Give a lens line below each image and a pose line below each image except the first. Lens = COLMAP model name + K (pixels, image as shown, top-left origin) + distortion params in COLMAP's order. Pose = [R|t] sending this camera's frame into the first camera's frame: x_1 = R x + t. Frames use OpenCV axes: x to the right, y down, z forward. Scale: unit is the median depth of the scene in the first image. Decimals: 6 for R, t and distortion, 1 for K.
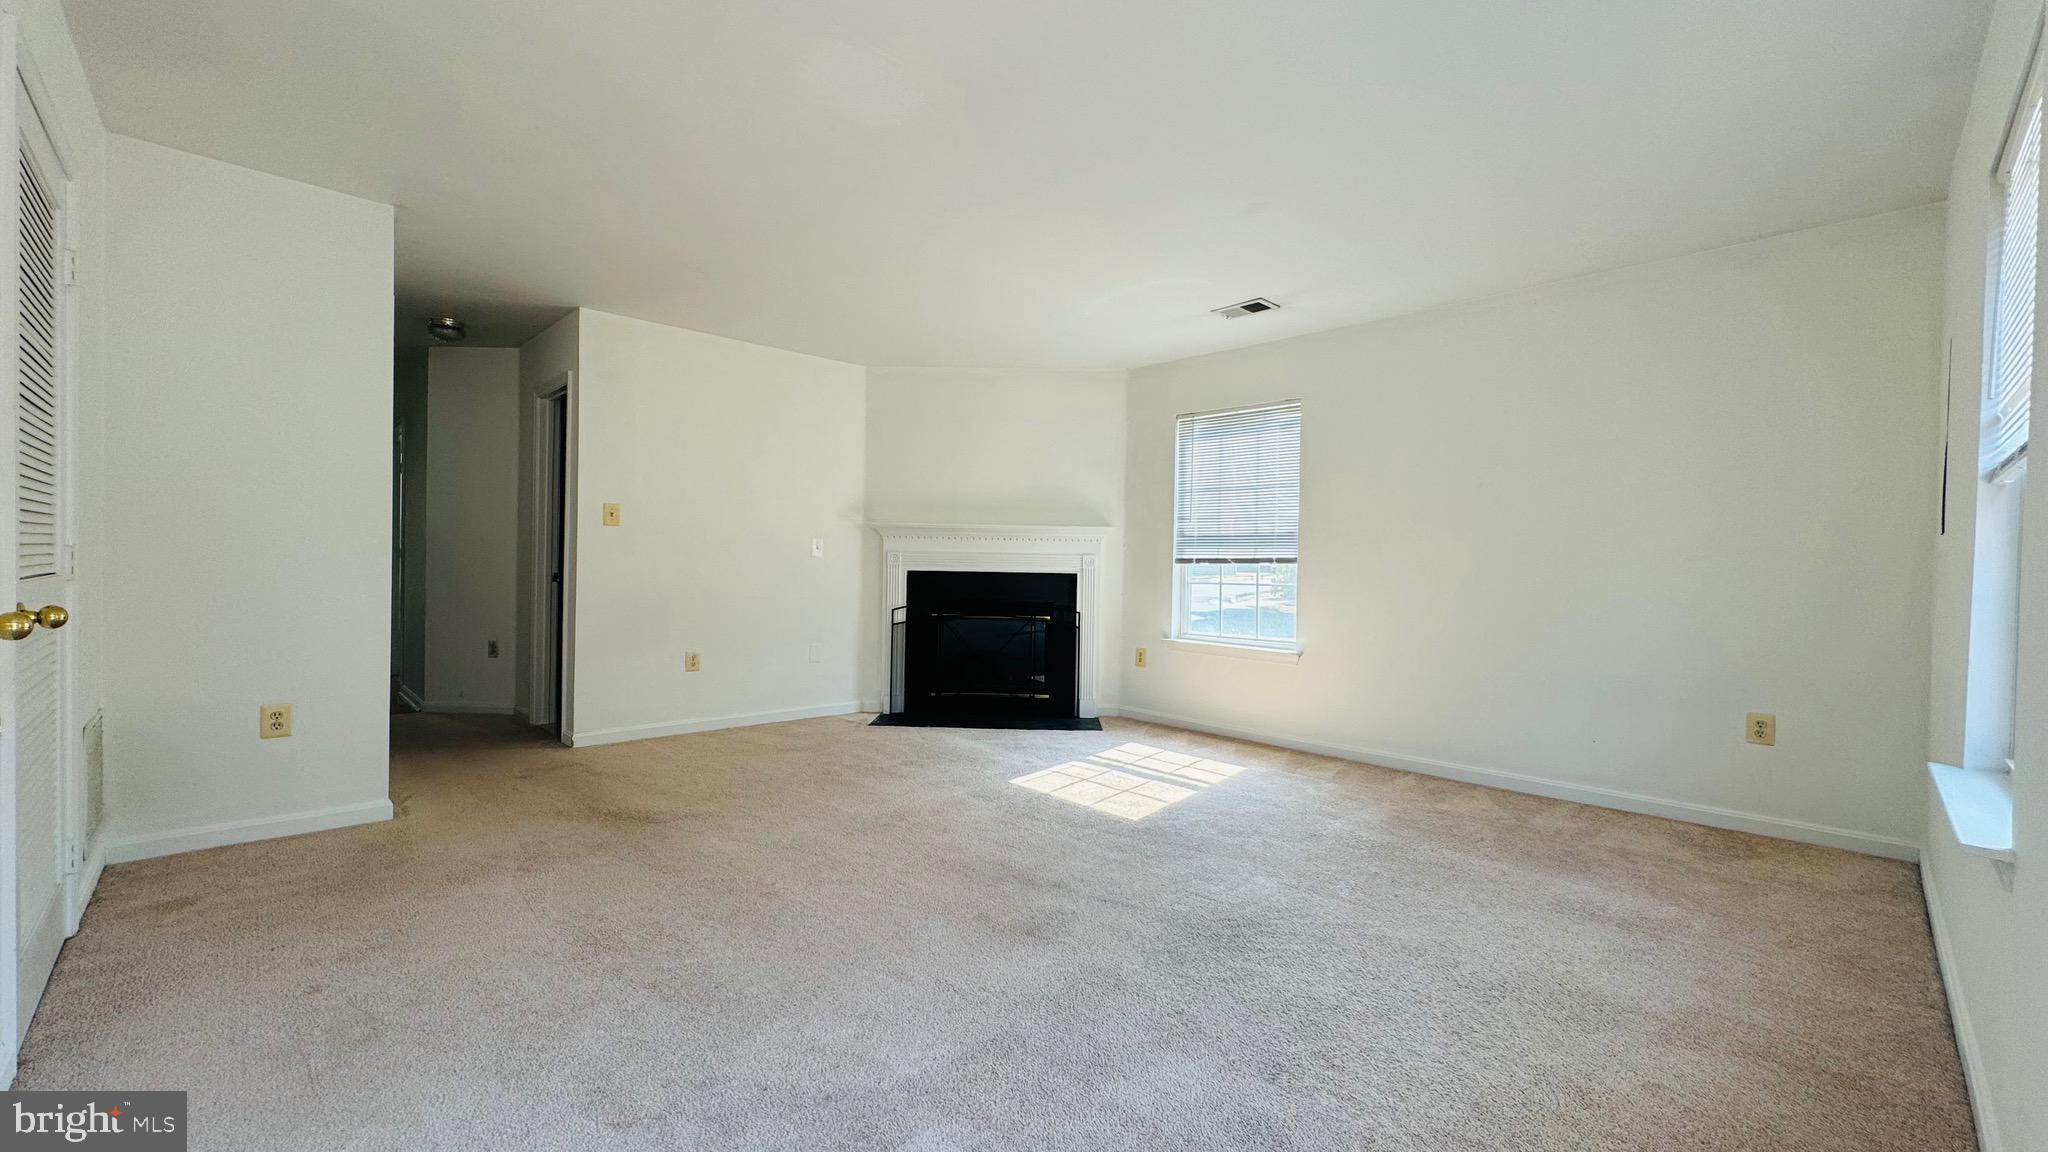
lens RADIAL K [[820.7, 0, 1024.0], [0, 820.7, 576.0], [0, 0, 1]] dist [-0.000483, 0.000167]
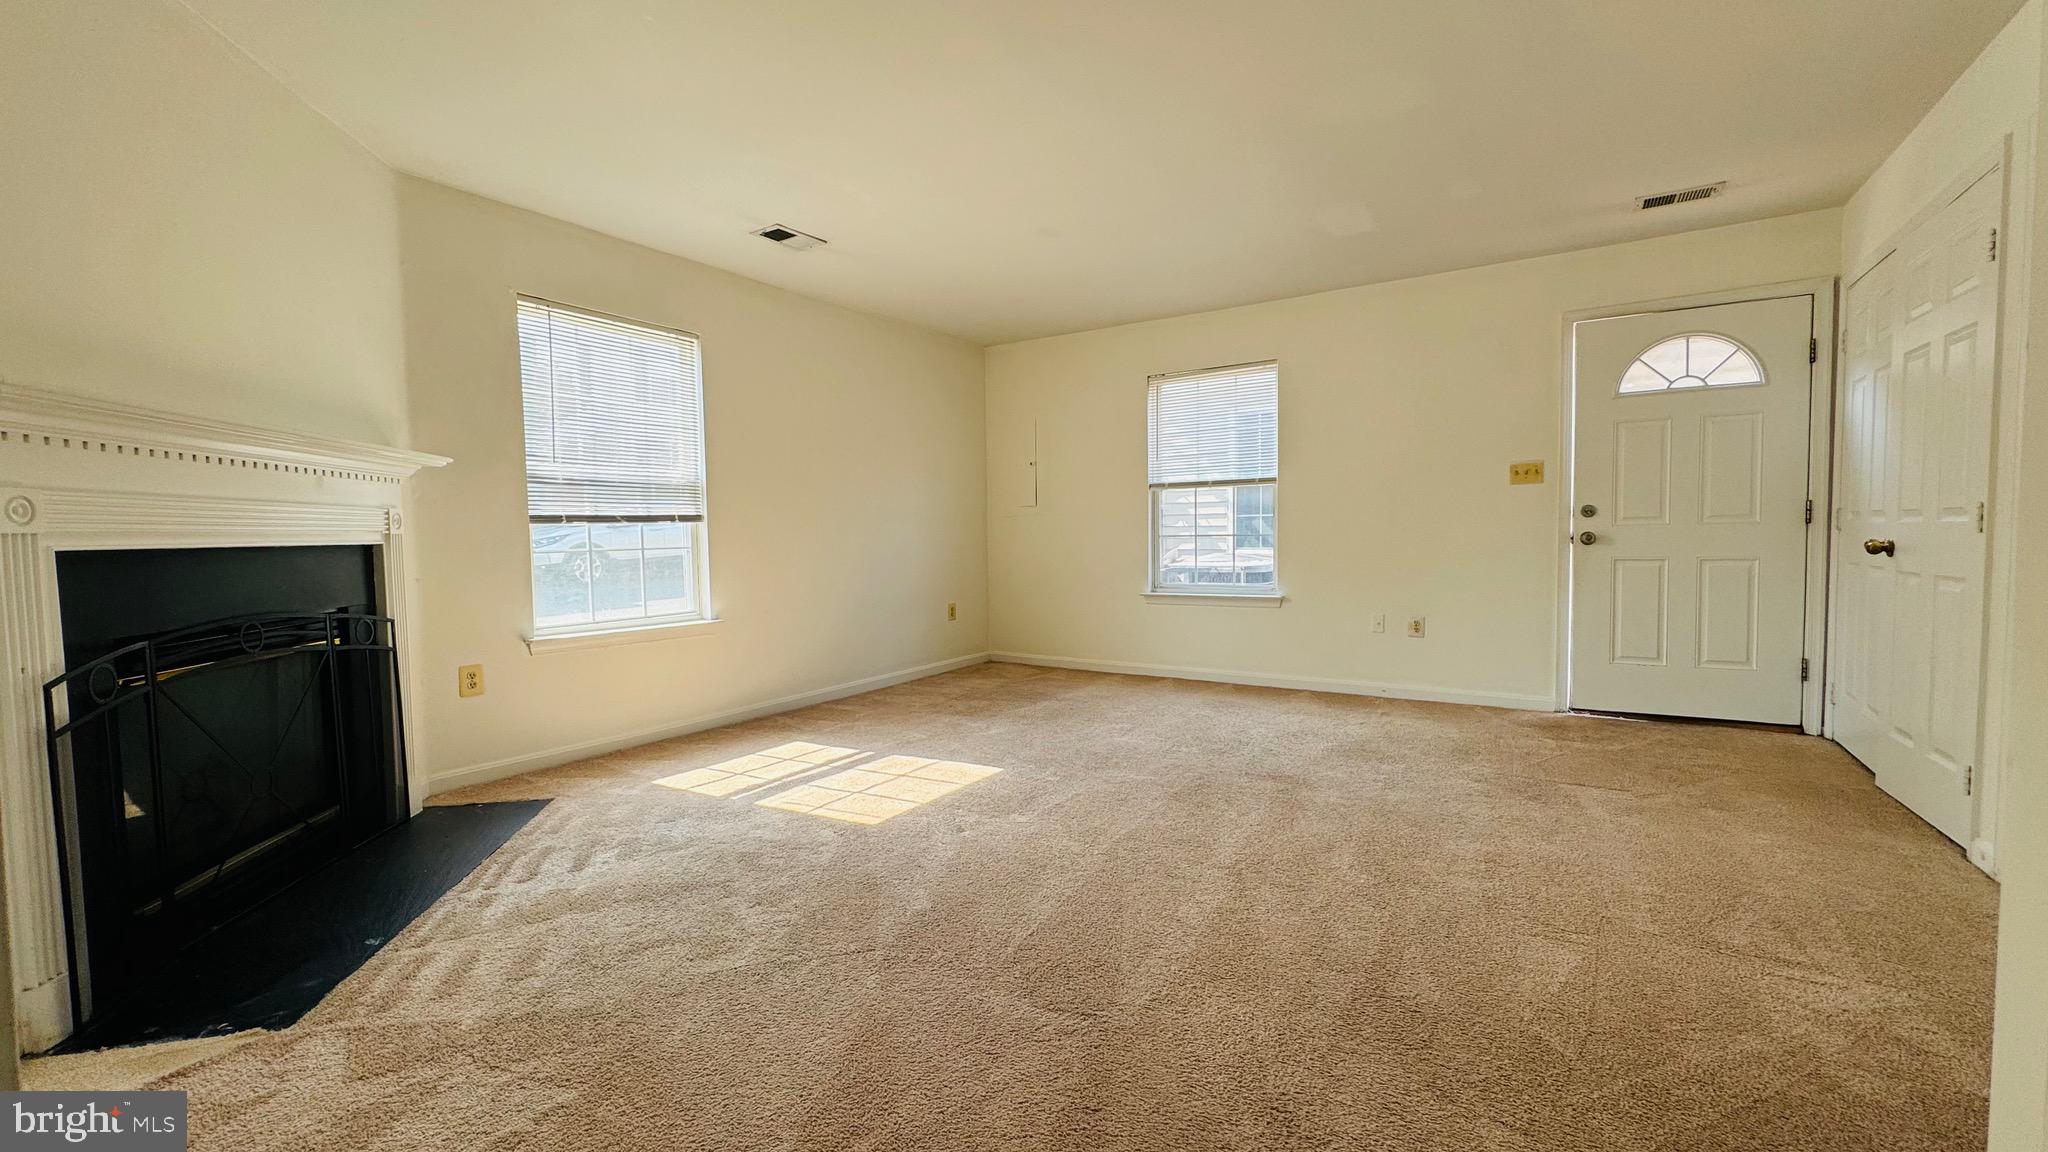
lens RADIAL K [[820.7, 0, 1024.0], [0, 820.7, 576.0], [0, 0, 1]] dist [-0.000483, 0.000167]
pose [[-0.237392, -0.062382, 0.969409, -0.603317], [0.023760, 0.997264, 0.069993, -0.010411], [-0.971123, 0.039649, -0.235260, 0.856632]]
